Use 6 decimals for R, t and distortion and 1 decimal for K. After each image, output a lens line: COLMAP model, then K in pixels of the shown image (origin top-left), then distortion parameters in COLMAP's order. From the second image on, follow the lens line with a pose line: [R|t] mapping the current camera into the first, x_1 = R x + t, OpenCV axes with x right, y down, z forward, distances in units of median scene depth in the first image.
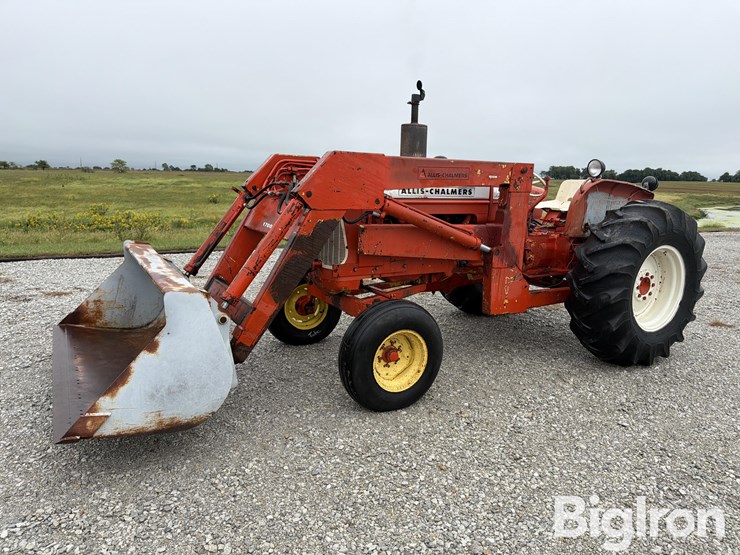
lens RADIAL K [[510.5, 0, 370.0], [0, 510.5, 277.5], [0, 0, 1]] dist [0.095880, -0.082500]
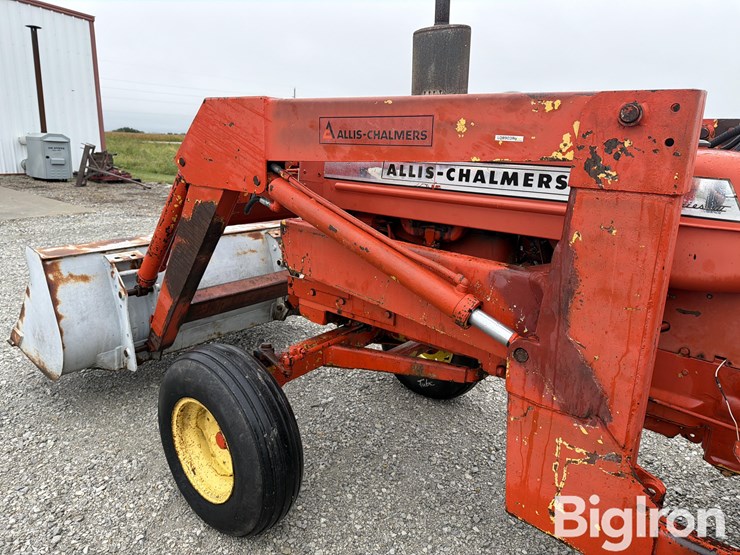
lens RADIAL K [[520.2, 0, 370.0], [0, 520.2, 277.5], [0, 0, 1]] dist [0.101463, -0.178146]
pose [[0.346539, 0.220334, -0.911792, 0.542595], [-0.202882, 0.966620, 0.156475, -0.139611], [0.915833, 0.130761, 0.379673, 0.782379]]
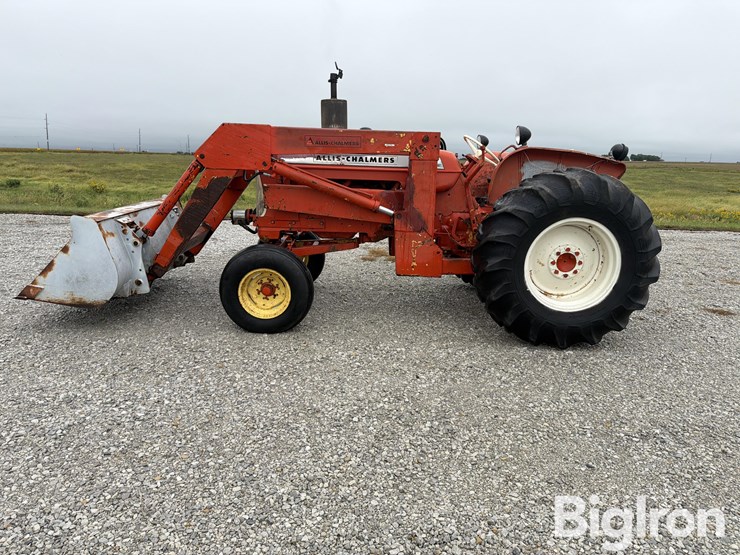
lens RADIAL K [[510.5, 0, 370.0], [0, 510.5, 277.5], [0, 0, 1]] dist [0.095880, -0.082500]
pose [[0.874535, 0.103449, -0.473801, 0.736410], [-0.094369, 0.994609, 0.042976, 0.039933], [0.475693, 0.007128, 0.879582, 0.027384]]
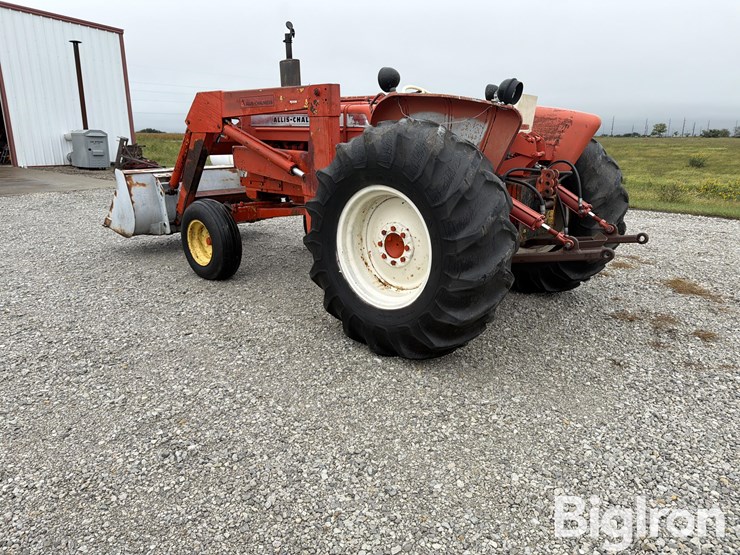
lens RADIAL K [[515.9, 0, 370.0], [0, 515.9, 277.5], [0, 0, 1]] dist [0.093878, -0.220926]
pose [[0.315715, 0.228164, -0.921013, 1.302434], [-0.173722, 0.968151, 0.180291, -0.069273], [0.932816, 0.103079, 0.345297, 0.810297]]
